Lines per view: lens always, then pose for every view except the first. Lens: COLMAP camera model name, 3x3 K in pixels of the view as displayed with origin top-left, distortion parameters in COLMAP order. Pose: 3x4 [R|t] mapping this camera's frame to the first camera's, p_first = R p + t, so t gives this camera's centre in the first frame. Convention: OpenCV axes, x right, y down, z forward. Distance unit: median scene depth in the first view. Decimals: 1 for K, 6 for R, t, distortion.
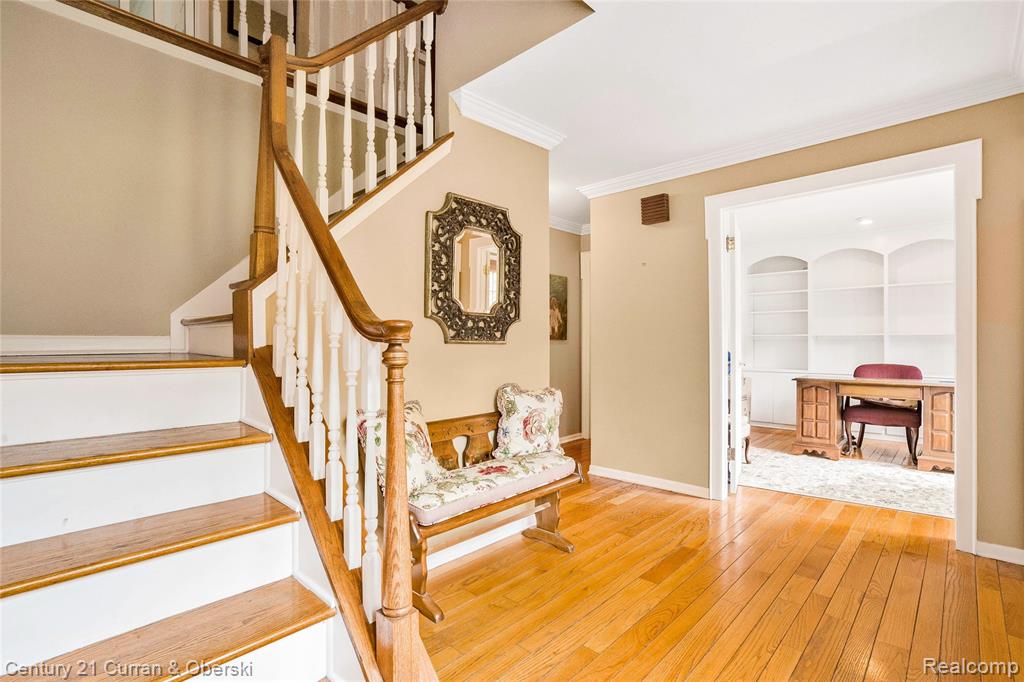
lens RADIAL K [[480.6, 0, 514.4], [0, 480.6, 343.9], [0, 0, 1]] dist [-0.001460, -0.000147]
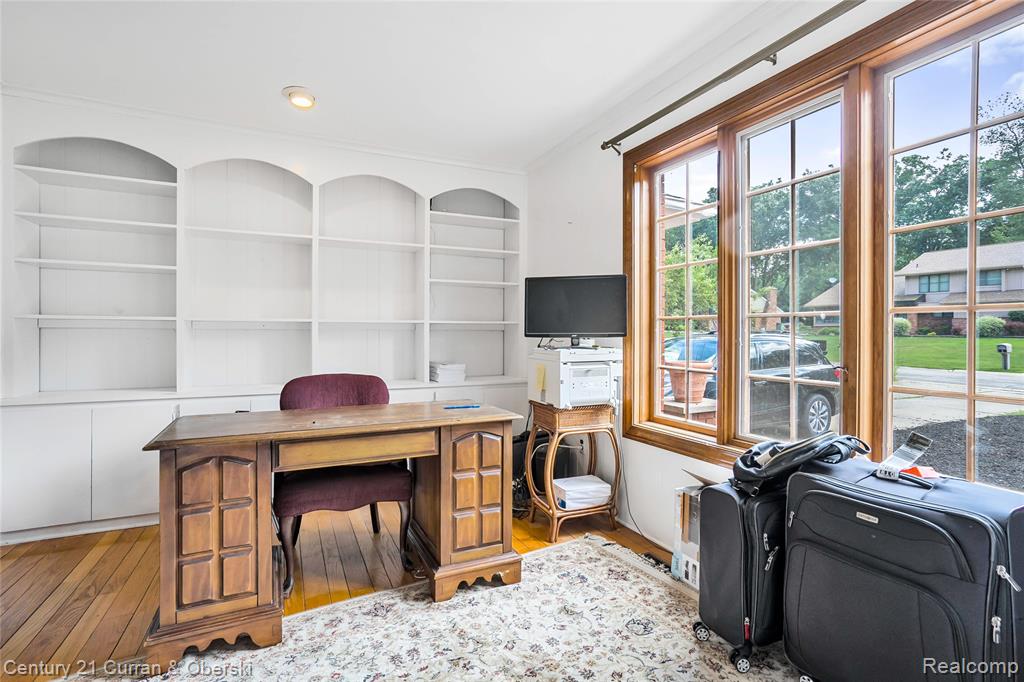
lens RADIAL K [[476.1, 0, 514.5], [0, 476.1, 331.5], [0, 0, 1]] dist [-0.002179, 0.000097]
pose [[0.358089, 0.001520, 0.933686, 0.364706], [-0.001073, 0.999999, -0.001216, -0.007528], [-0.933687, -0.000566, 0.358090, 0.650787]]
